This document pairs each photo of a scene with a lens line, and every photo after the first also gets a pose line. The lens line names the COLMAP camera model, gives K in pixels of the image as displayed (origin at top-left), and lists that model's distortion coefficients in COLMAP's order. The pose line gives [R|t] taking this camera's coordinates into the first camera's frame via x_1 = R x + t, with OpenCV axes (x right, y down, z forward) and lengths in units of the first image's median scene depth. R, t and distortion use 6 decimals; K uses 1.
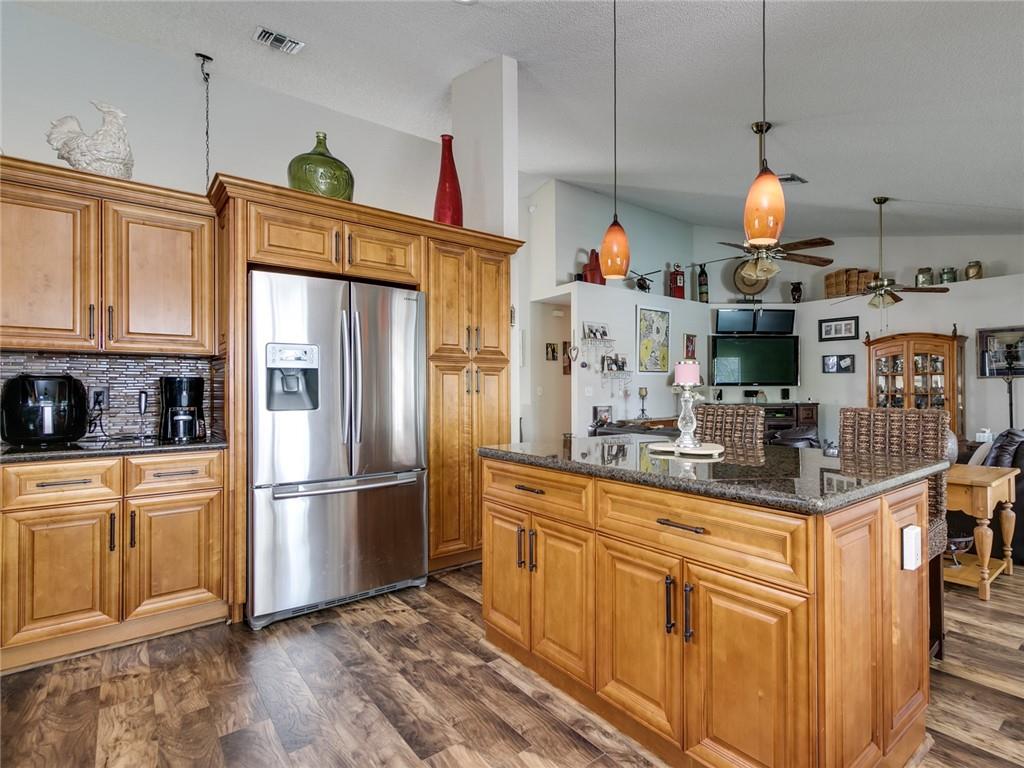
lens RADIAL K [[528.3, 0, 567.6], [0, 528.3, 386.1], [0, 0, 1]] dist [0.002877, -0.001091]
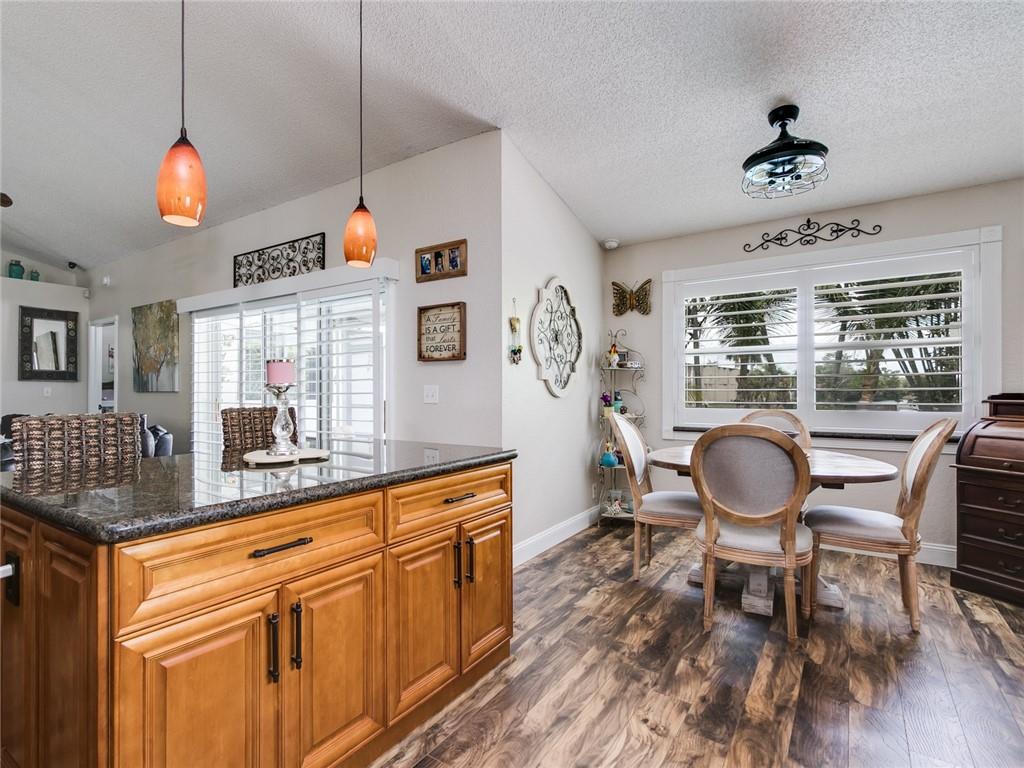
lens RADIAL K [[518.7, 0, 474.4], [0, 518.7, 383.1], [0, 0, 1]] dist [-0.000755, 0.000327]
pose [[-0.228967, 0.018528, 0.973258, -0.207261], [-0.001343, 0.999812, -0.019349, 0.003014], [-0.973433, -0.005737, -0.228899, 0.259083]]
